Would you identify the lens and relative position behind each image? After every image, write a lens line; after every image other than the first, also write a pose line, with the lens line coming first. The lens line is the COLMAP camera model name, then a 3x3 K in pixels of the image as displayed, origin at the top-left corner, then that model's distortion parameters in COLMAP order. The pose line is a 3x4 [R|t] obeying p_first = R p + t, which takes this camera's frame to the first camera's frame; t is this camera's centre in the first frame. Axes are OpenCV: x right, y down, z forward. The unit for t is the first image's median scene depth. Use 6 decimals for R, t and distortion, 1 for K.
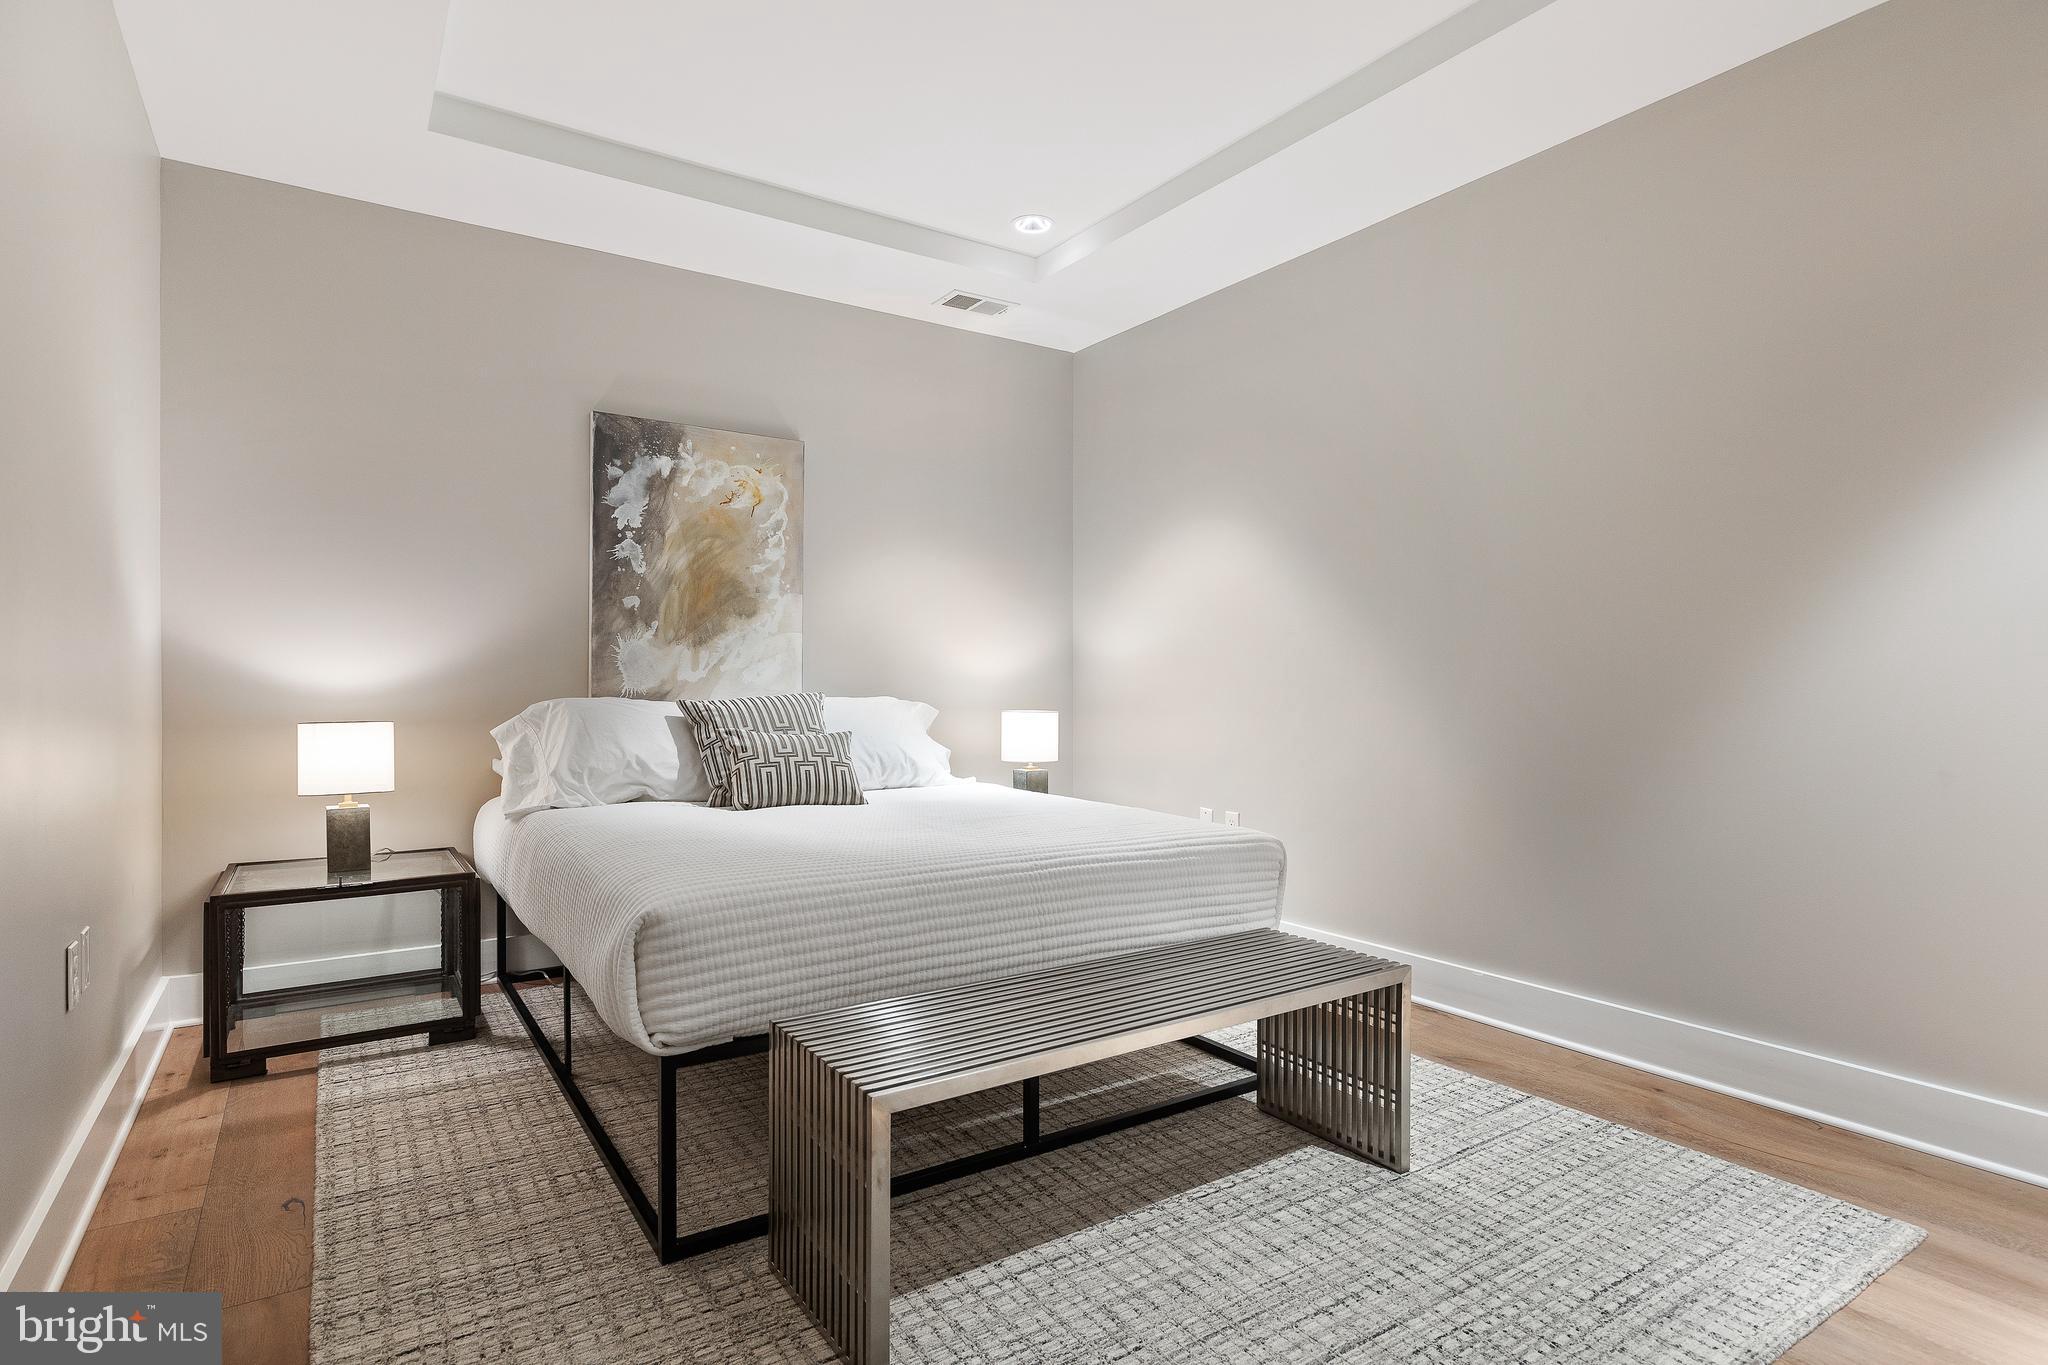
lens RADIAL K [[1058.2, 0, 1024.0], [0, 1058.2, 682.5], [0, 0, 1]] dist [-0.001177, -0.000536]
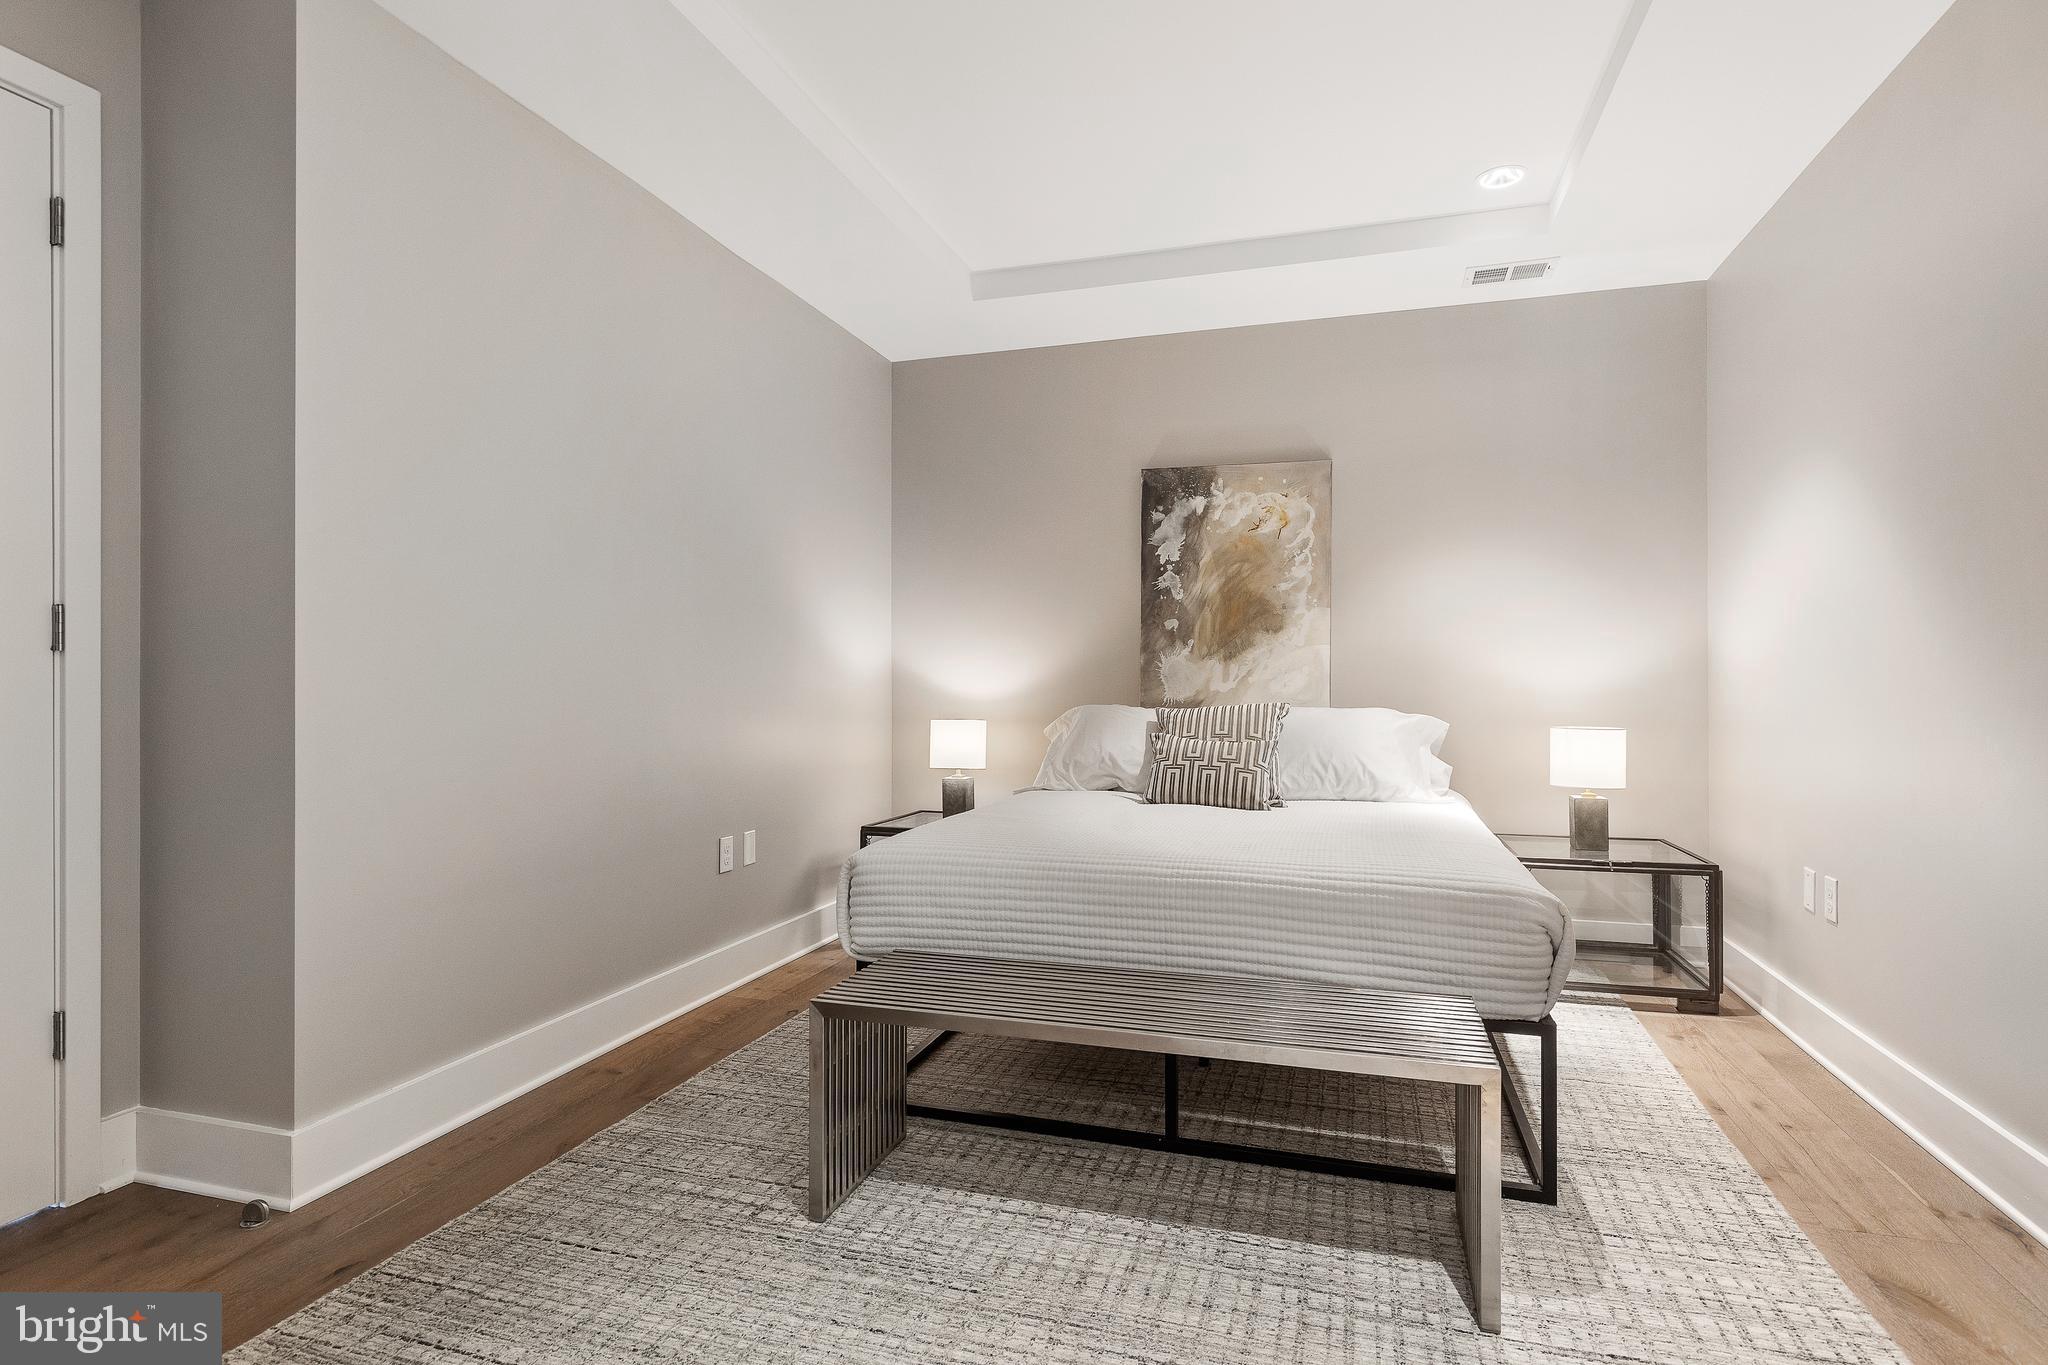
lens RADIAL K [[1031.9, 0, 1024.0], [0, 1031.9, 682.5], [0, 0, 1]] dist [-0.000572, -0.000461]
pose [[0.628635, -0.002828, -0.777695, 0.419454], [-0.001091, 0.999989, -0.004518, -0.005719], [0.777699, 0.003688, 0.628625, 0.146746]]
